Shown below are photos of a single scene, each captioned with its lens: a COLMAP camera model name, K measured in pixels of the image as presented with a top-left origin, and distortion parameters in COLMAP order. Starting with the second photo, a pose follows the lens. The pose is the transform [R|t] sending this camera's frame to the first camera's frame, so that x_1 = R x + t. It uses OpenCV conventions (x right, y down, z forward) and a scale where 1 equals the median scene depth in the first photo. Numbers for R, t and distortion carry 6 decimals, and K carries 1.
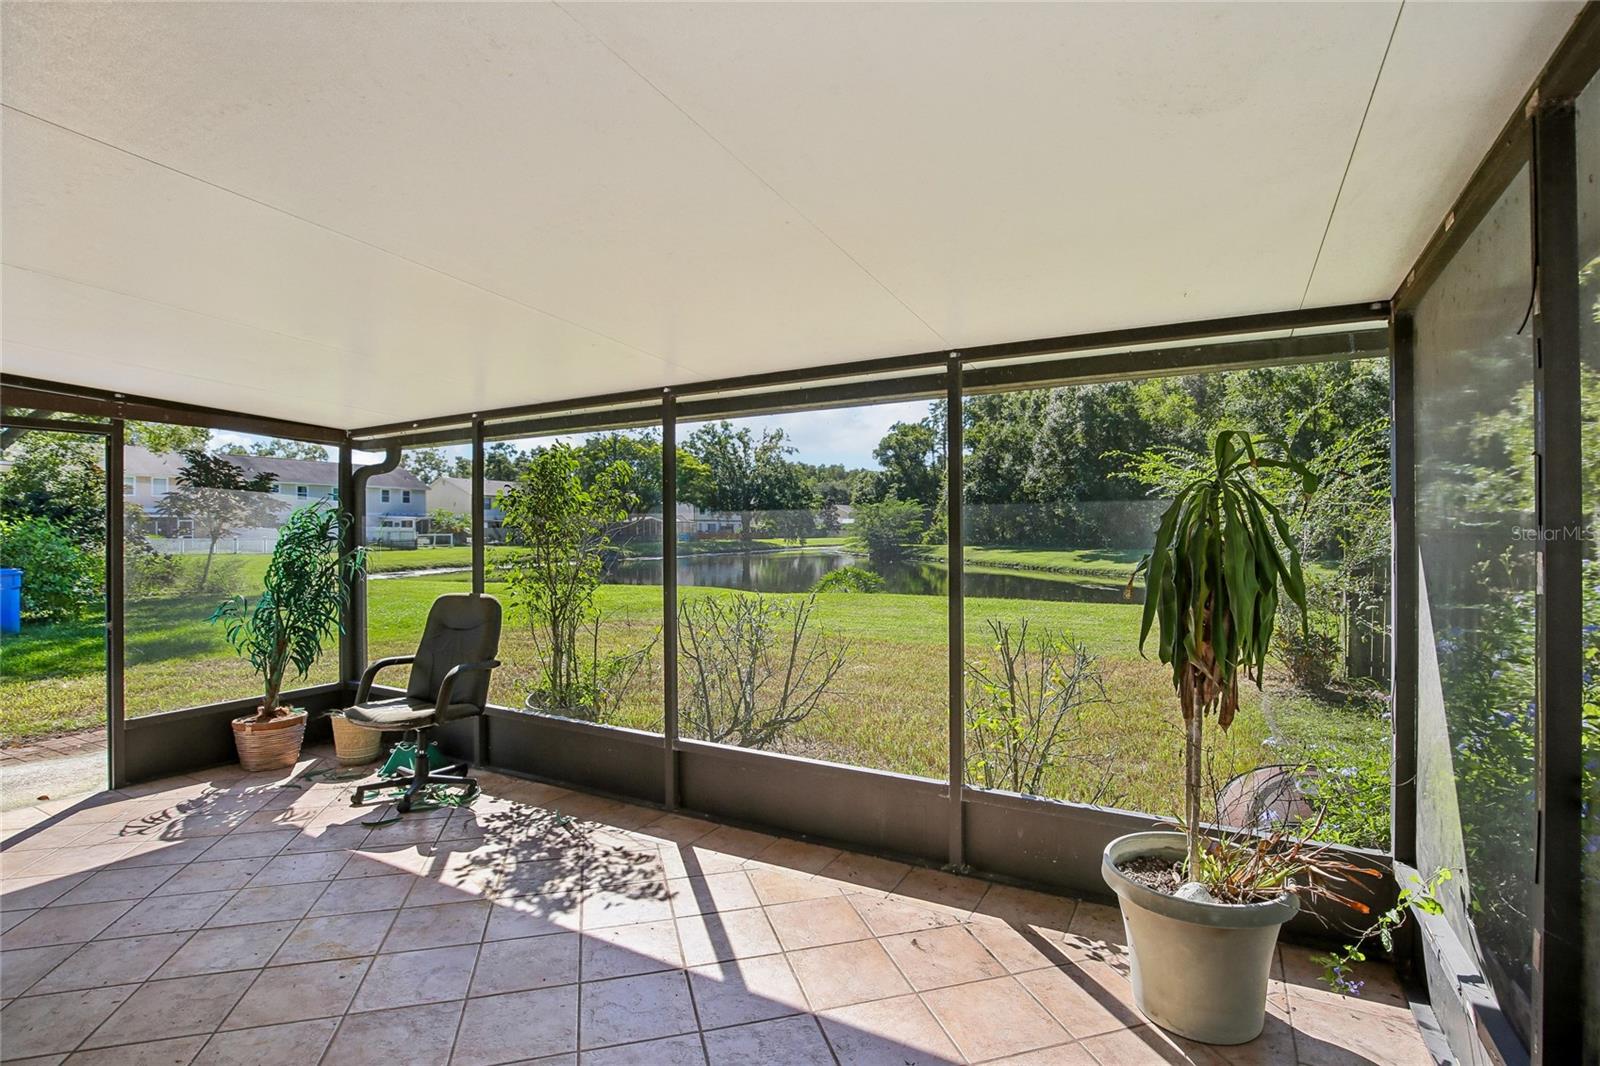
lens RADIAL K [[749.1, 0, 800.0], [0, 749.1, 533.0], [0, 0, 1]] dist [-0.045824, 0.015340]
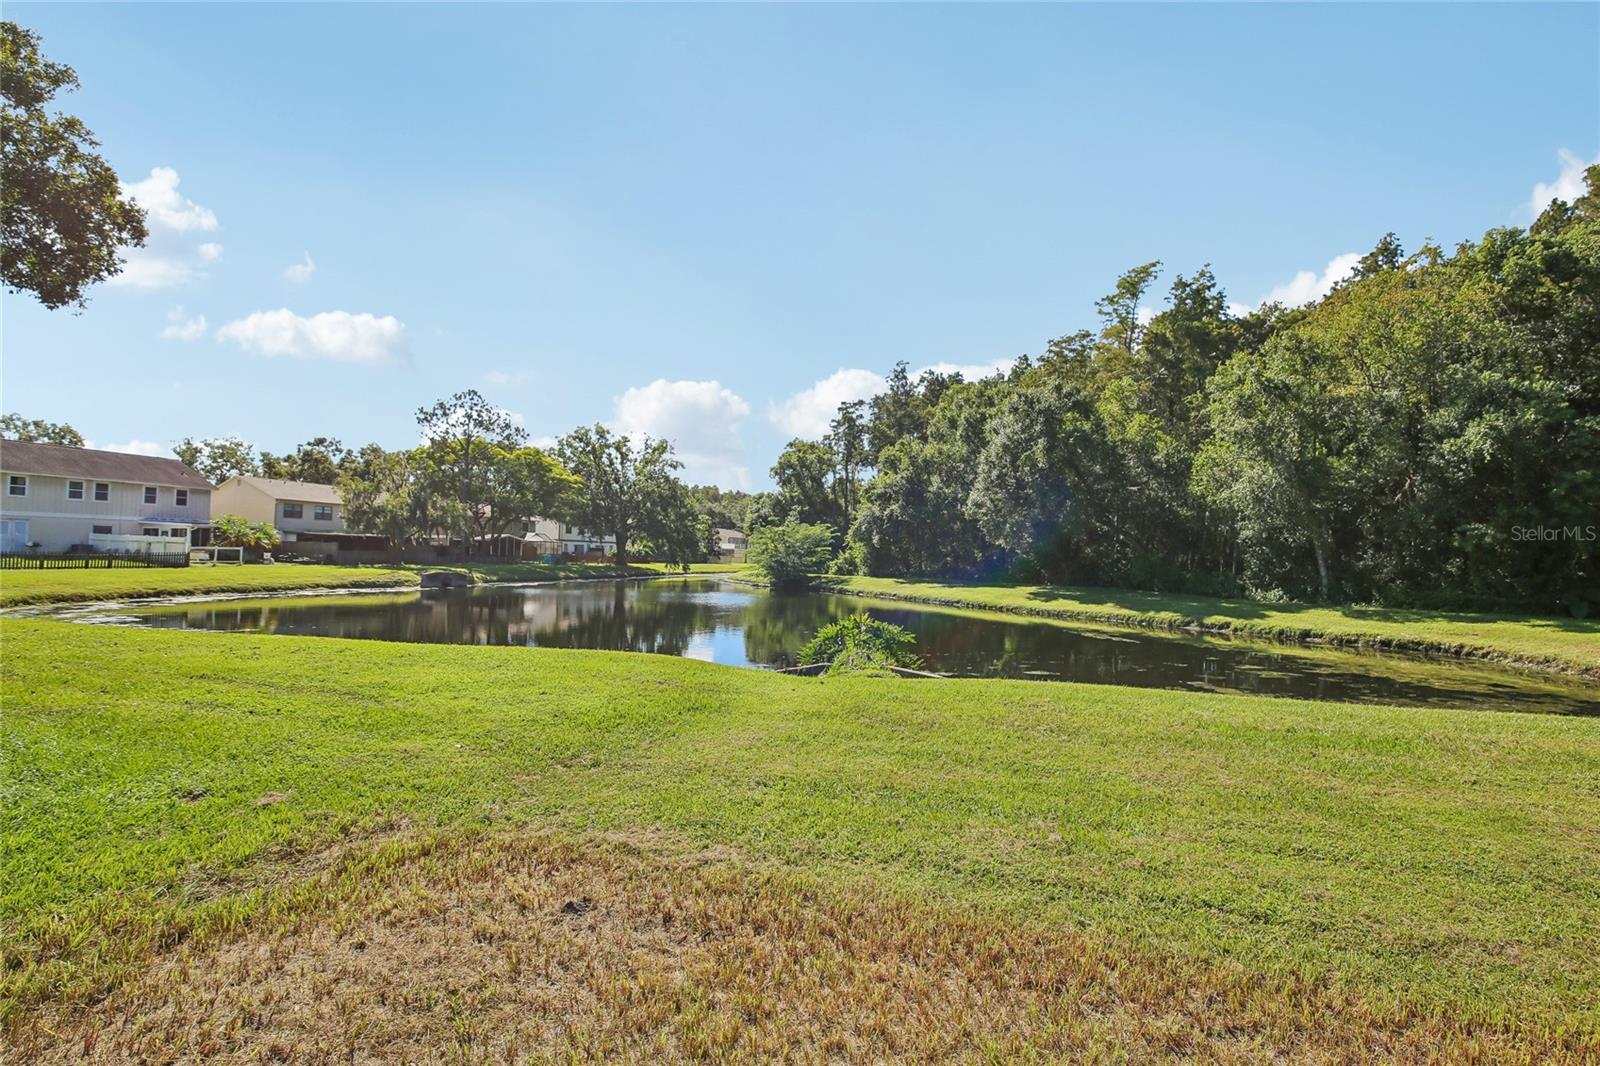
lens RADIAL K [[749.1, 0, 800.0], [0, 749.1, 533.0], [0, 0, 1]] dist [-0.045824, 0.015340]
pose [[0.981939, 0.031884, 0.186491, -0.033342], [-0.025526, 0.999011, -0.036398, -0.000675], [-0.187467, 0.030980, 0.981782, 0.113284]]
